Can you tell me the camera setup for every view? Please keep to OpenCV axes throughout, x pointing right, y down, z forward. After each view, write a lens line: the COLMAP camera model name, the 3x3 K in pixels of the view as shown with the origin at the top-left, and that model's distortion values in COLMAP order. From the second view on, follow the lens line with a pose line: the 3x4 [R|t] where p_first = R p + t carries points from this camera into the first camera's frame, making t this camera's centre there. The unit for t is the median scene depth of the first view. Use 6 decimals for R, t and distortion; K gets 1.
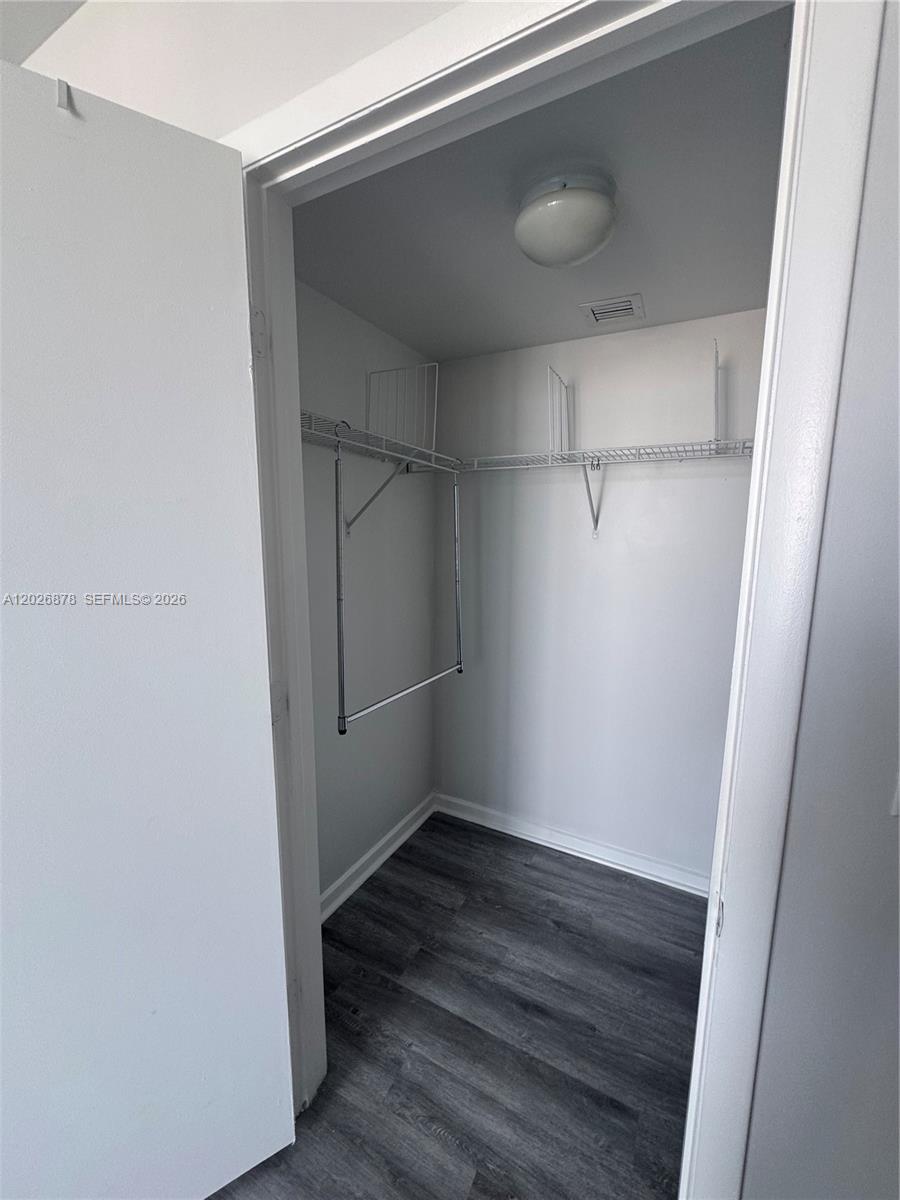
lens RADIAL K [[478.4, 0, 453.7], [0, 478.4, 599.9], [0, 0, 1]] dist [-0.002082, -0.000163]
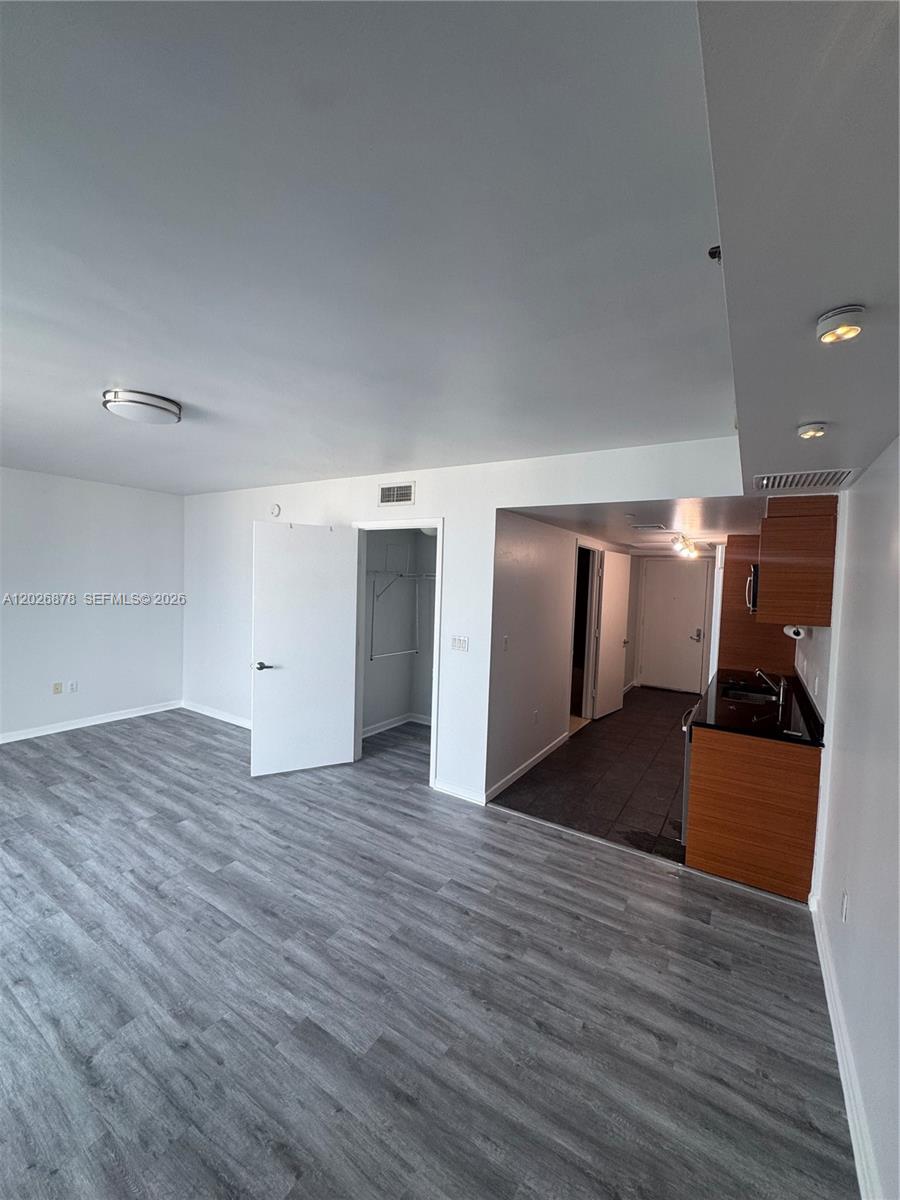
lens RADIAL K [[478.4, 0, 453.7], [0, 478.4, 599.9], [0, 0, 1]] dist [-0.002082, -0.000163]
pose [[0.997100, 0.035489, -0.067318, 0.591143], [-0.043199, 0.992218, -0.116775, 0.259357], [0.062650, 0.119345, 0.990874, -2.508638]]
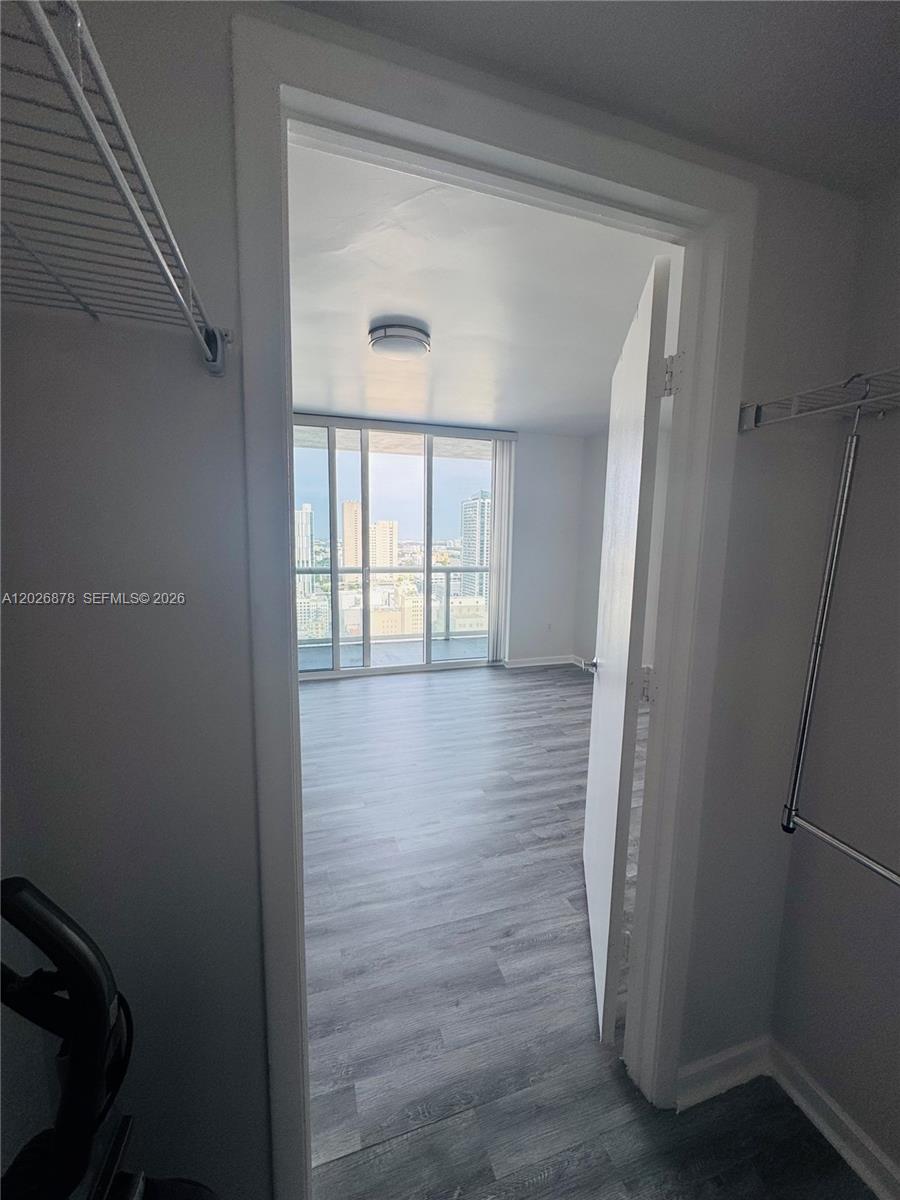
lens RADIAL K [[471.8, 0, 446.6], [0, 471.8, 595.3], [0, 0, 1]] dist [-0.002648, -0.000357]
pose [[-0.698567, 0.075151, -0.711587, 0.632734], [-0.131820, 0.963932, 0.231209, -0.163614], [0.703297, 0.255316, -0.663465, 1.104325]]
